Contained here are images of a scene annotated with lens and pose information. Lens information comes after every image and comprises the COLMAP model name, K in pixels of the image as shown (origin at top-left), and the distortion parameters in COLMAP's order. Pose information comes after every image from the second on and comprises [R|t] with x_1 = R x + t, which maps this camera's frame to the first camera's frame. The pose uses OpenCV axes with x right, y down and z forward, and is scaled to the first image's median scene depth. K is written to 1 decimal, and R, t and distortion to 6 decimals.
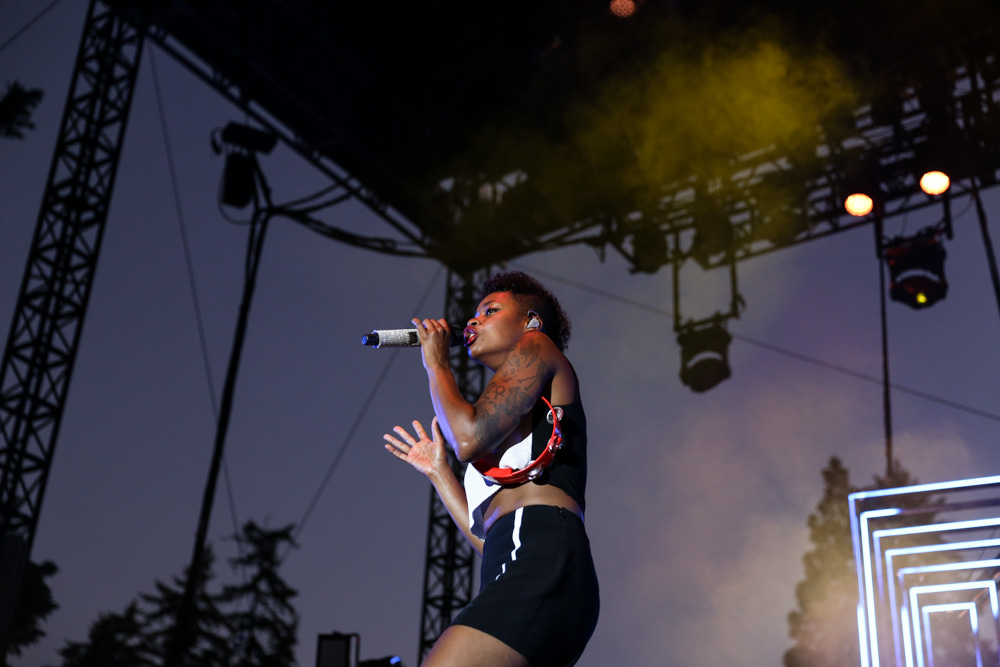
lens RADIAL K [[1387.4, 0, 500.6], [0, 1387.4, 332.9], [0, 0, 1]] dist [0.122955, 0.012794]
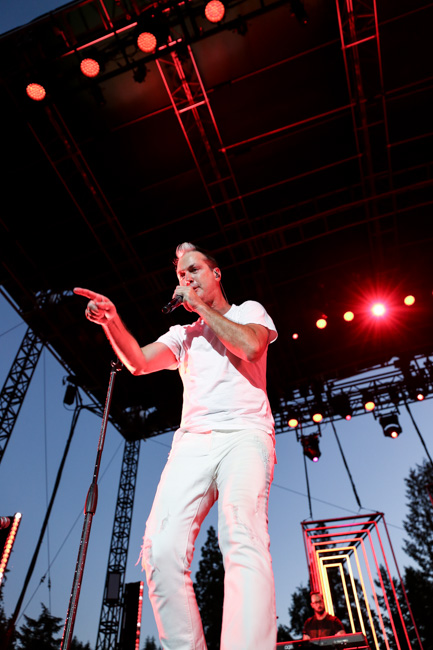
lens RADIAL K [[451.5, 0, 217.9], [0, 451.5, 327.5], [0, 0, 1]] dist [-0.105703, 0.088950]
pose [[0.963071, 0.146965, 0.225599, -0.129047], [-0.065256, 0.940316, -0.333987, 0.041621], [-0.261219, 0.306931, 0.915182, 0.080932]]
